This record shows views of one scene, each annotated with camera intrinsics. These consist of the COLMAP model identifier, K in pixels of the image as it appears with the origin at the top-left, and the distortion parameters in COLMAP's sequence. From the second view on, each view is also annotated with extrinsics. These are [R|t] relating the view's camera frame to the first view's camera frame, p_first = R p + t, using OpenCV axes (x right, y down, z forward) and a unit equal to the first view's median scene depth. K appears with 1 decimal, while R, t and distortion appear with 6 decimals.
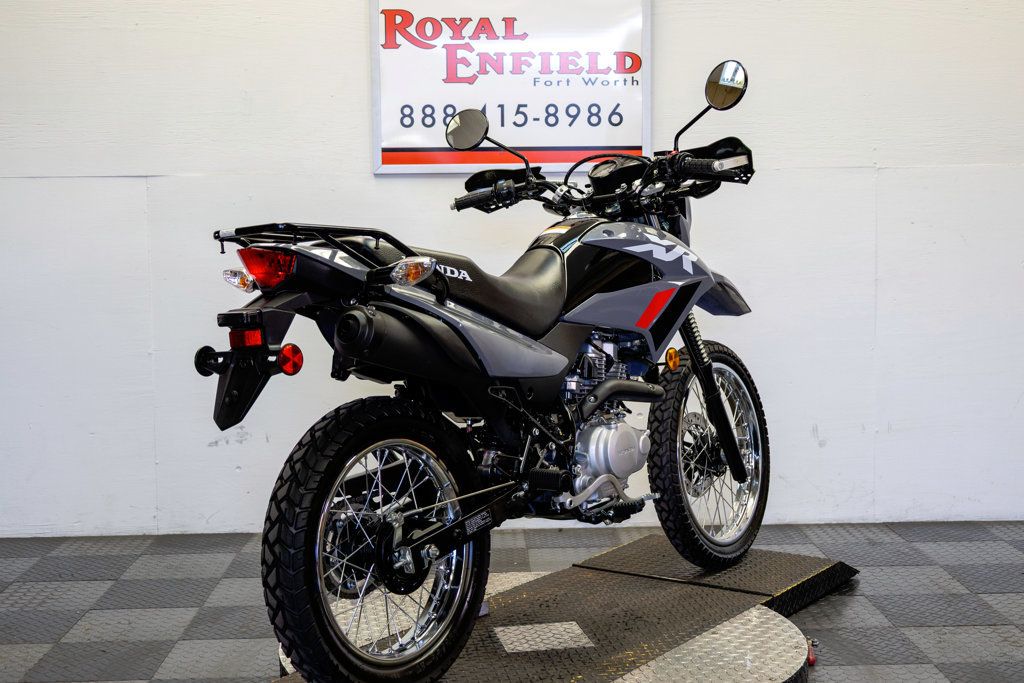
lens RADIAL K [[1396.1, 0, 523.3], [0, 1396.1, 364.5], [0, 0, 1]] dist [0.028269, 0.000000]
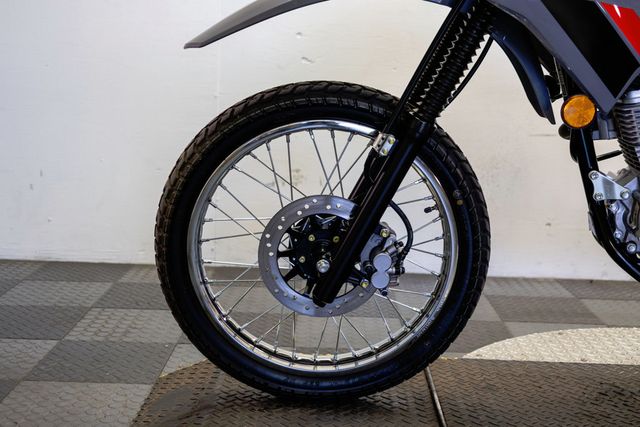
lens RADIAL K [[872.5, 0, 336.7], [0, 872.5, 216.3], [0, 0, 1]] dist [0.028269, 0.000000]
pose [[0.998711, 0.049686, -0.010347, -0.166865], [-0.048924, 0.996744, 0.064100, 0.036654], [0.013498, -0.063511, 0.997890, 0.341043]]
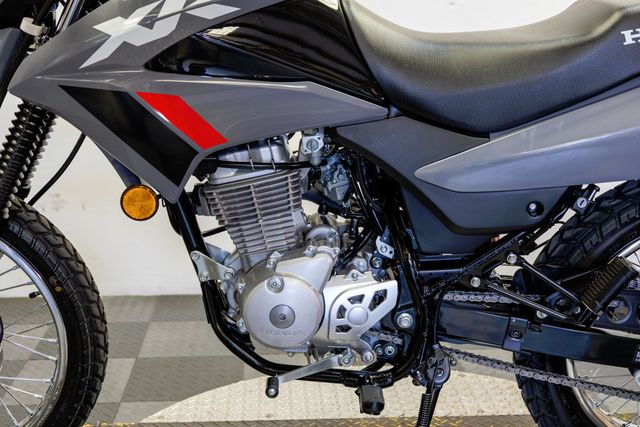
lens RADIAL K [[872.5, 0, 321.1], [0, 872.5, 208.0], [0, 0, 1]] dist [0.028269, 0.000000]
pose [[0.999054, 0.005903, 0.043080, -0.037848], [-0.010334, 0.994591, 0.103357, -0.013757], [-0.042236, -0.103704, 0.993711, 0.365009]]
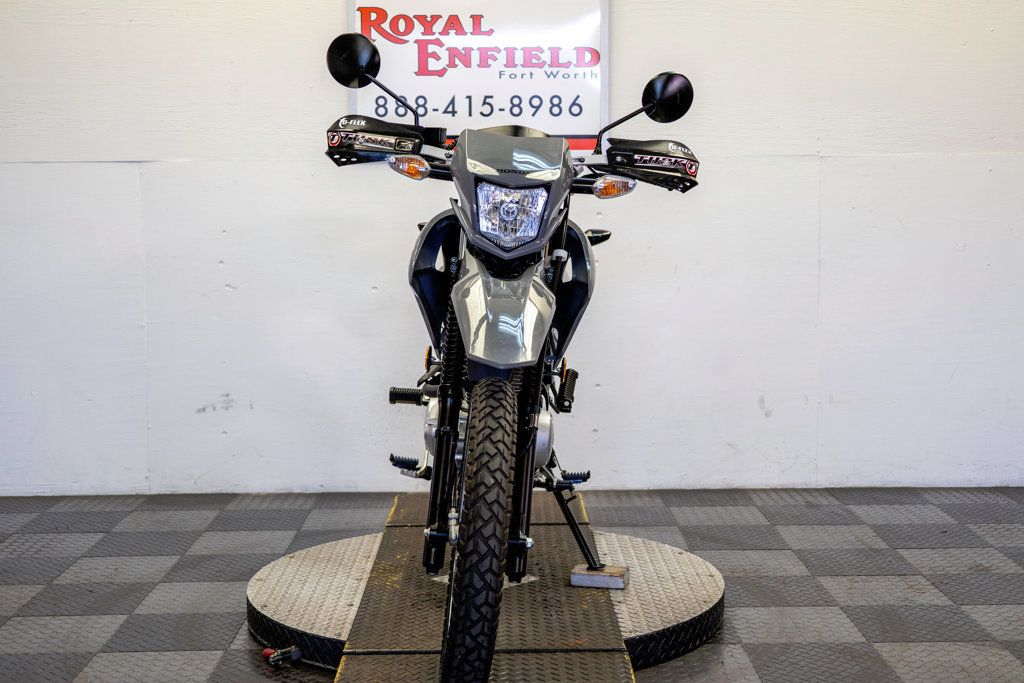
lens RADIAL K [[1396.1, 0, 522.0], [0, 1396.1, 361.8], [0, 0, 1]] dist [0.028269, 0.000000]
pose [[0.999839, 0.005800, -0.016993, 0.044554], [-0.005732, 0.999975, 0.004075, 0.013794], [0.017017, -0.003977, 0.999847, -0.074210]]
